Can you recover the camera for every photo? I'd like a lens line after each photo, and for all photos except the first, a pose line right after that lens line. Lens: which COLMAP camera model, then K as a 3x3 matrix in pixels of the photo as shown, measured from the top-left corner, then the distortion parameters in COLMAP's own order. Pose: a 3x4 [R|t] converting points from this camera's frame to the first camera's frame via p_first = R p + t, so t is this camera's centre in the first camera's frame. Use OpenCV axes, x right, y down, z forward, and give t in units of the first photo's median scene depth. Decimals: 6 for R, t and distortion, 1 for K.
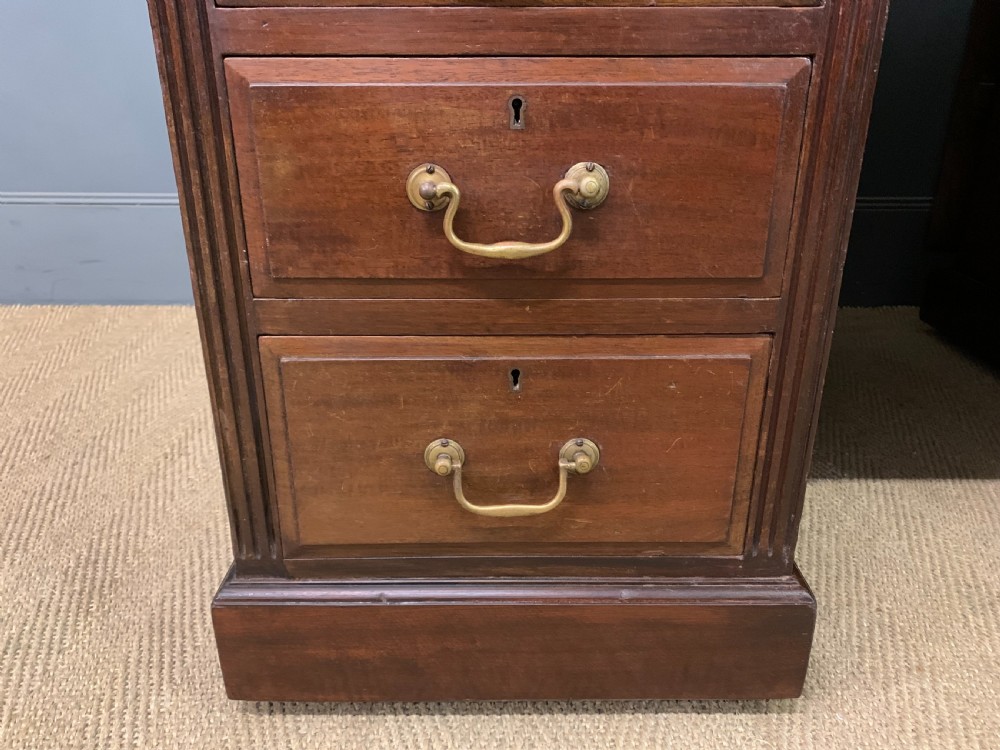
lens RADIAL K [[778.9, 0, 496.9], [0, 778.9, 376.7], [0, 0, 1]] dist [0.020541, -0.000754]
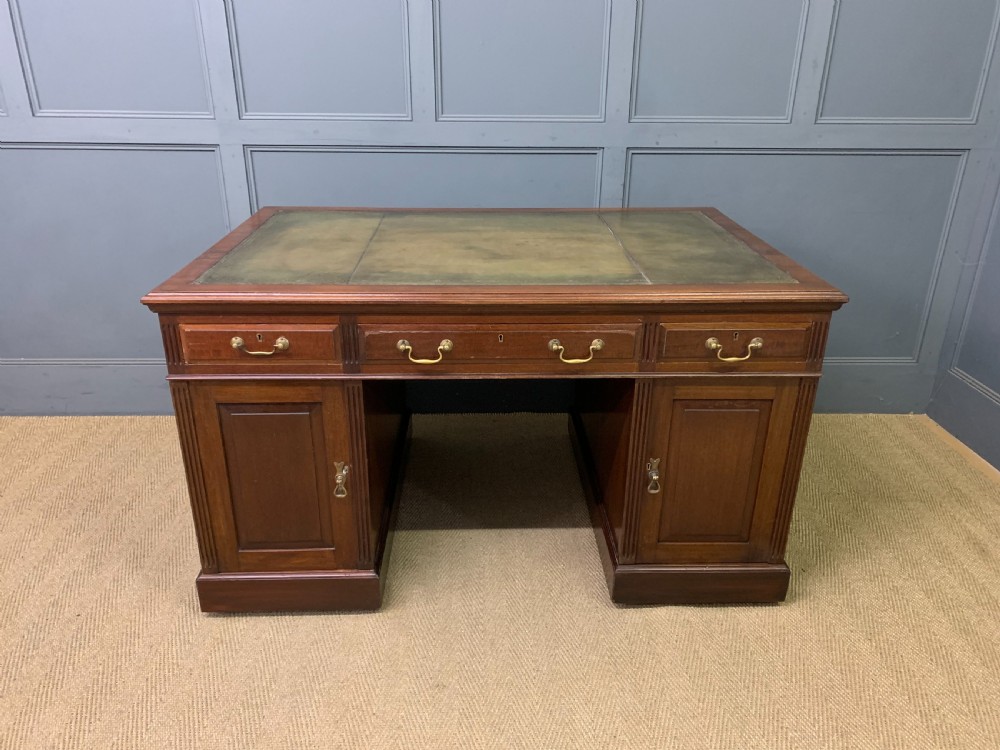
lens RADIAL K [[755.7, 0, 502.7], [0, 755.7, 378.5], [0, 0, 1]] dist [0.015260, -0.003802]
pose [[0.999426, -0.004445, 0.033589, 1.042904], [0.003990, 0.999899, 0.013608, -0.523918], [-0.033646, -0.013466, 0.999343, -2.126909]]
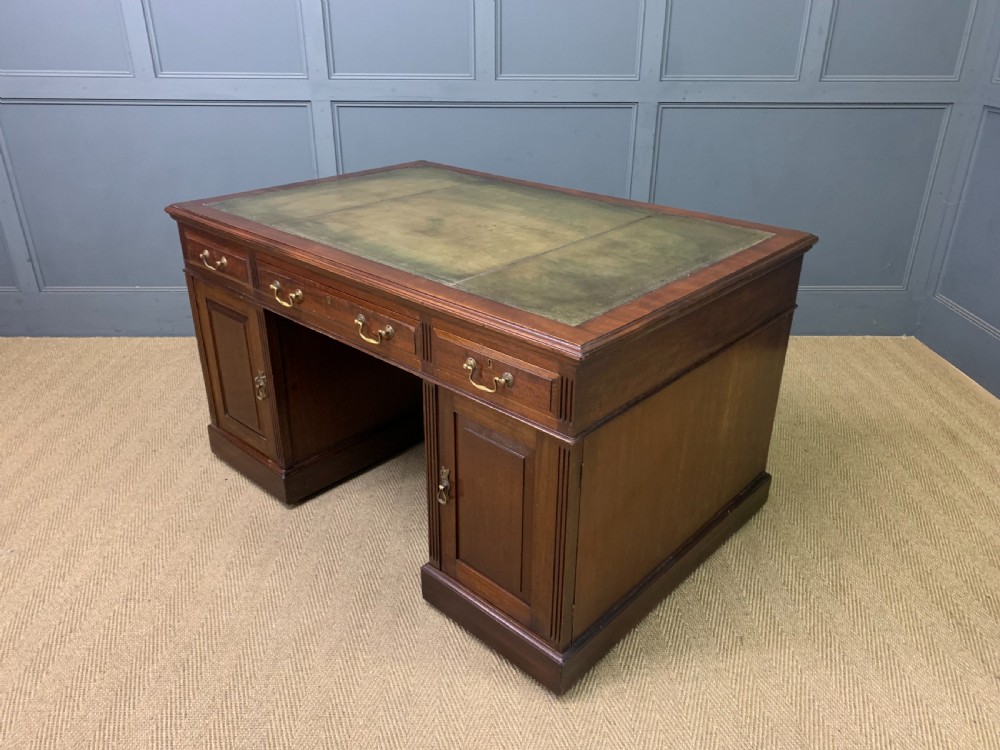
lens RADIAL K [[744.8, 0, 504.6], [0, 744.8, 361.8], [0, 0, 1]] dist [0.007442, 0.006261]
pose [[0.999653, -0.005555, 0.025734, 0.754610], [0.004270, 0.998754, 0.049714, -0.316647], [-0.025979, -0.049587, 0.998432, -2.801811]]
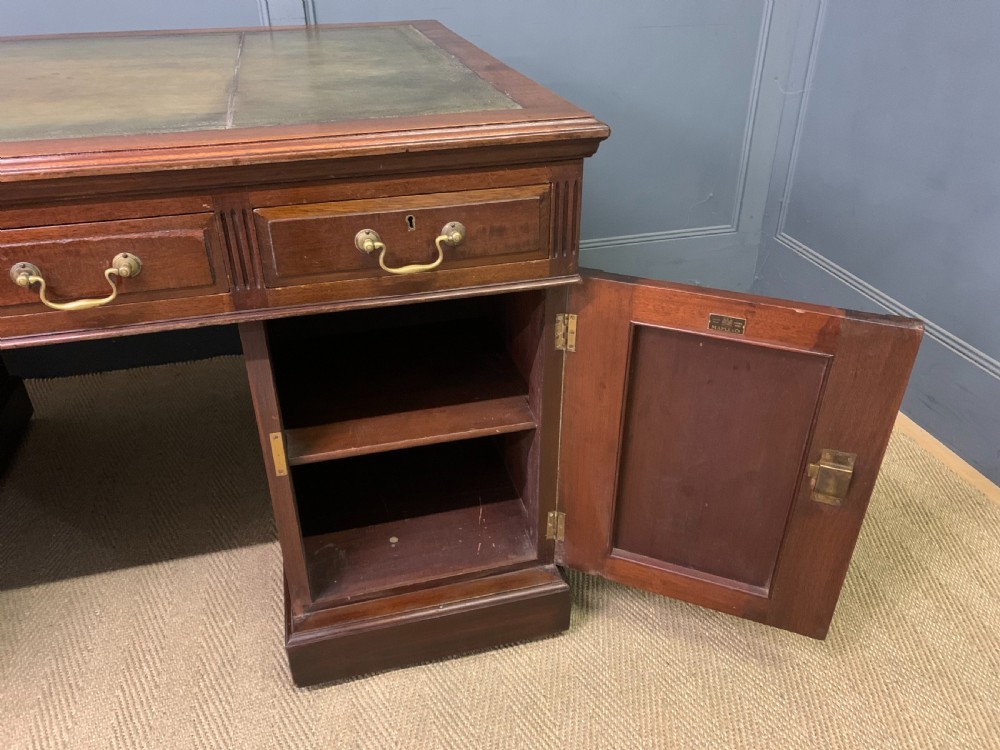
lens RADIAL K [[778.9, 0, 496.9], [0, 778.9, 376.7], [0, 0, 1]] dist [0.020541, -0.000754]
pose [[0.966687, -0.134918, 0.217514, 1.743064], [0.102273, 0.982612, 0.154961, -0.561416], [-0.234639, -0.127553, 0.963678, -0.949015]]
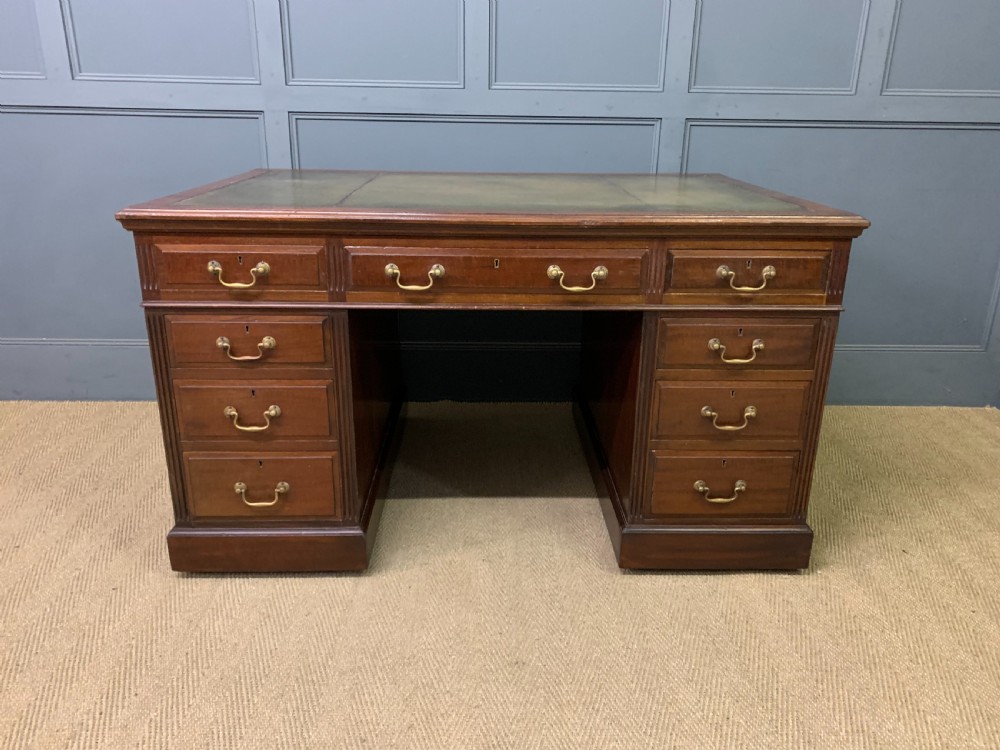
lens RADIAL K [[752.2, 0, 501.5], [0, 752.2, 369.2], [0, 0, 1]] dist [0.015484, -0.000435]
pose [[0.999401, 0.004725, 0.034291, 0.765528], [-0.002744, 0.998337, -0.057587, -0.178842], [-0.034506, 0.057459, 0.997751, -1.850168]]
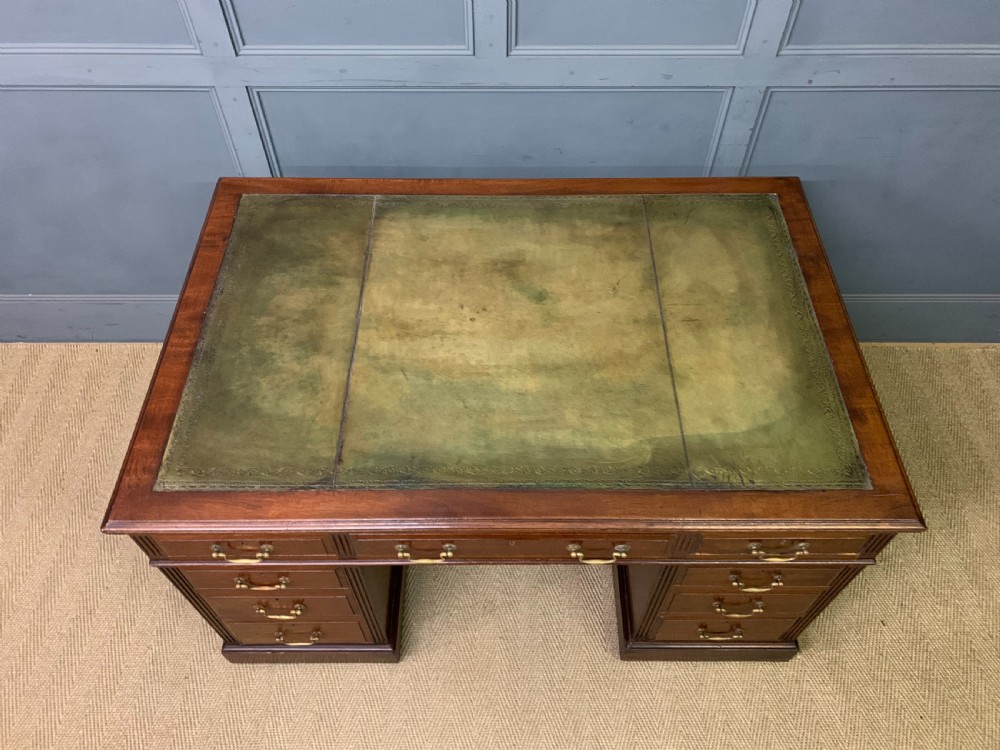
lens RADIAL K [[746.4, 0, 500.7], [0, 746.4, 371.8], [0, 0, 1]] dist [0.027725, -0.003214]
pose [[0.999987, -0.002323, 0.004631, 0.786455], [-0.000313, 0.865129, 0.501549, -2.245745], [-0.005172, -0.501544, 0.865117, -1.156378]]
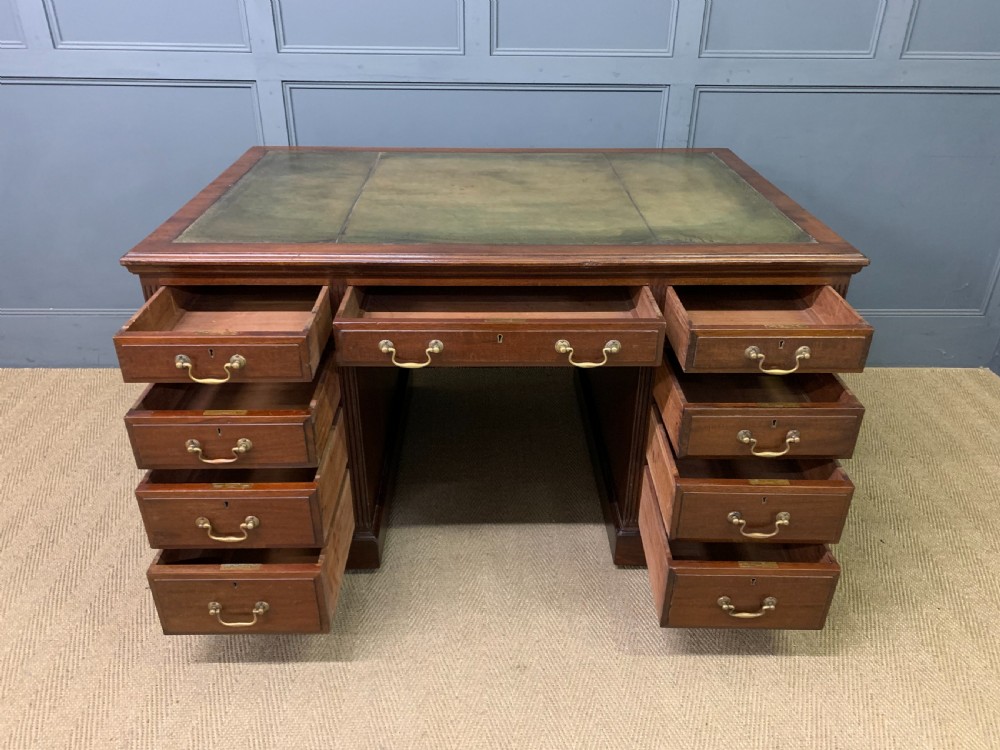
lens RADIAL K [[754.9, 0, 503.8], [0, 754.9, 376.5], [0, 0, 1]] dist [0.001210, 0.018698]
pose [[0.999456, -0.004126, 0.032727, 0.766197], [0.000523, 0.994005, 0.109330, -0.679119], [-0.032981, -0.109254, 0.993467, -1.924463]]
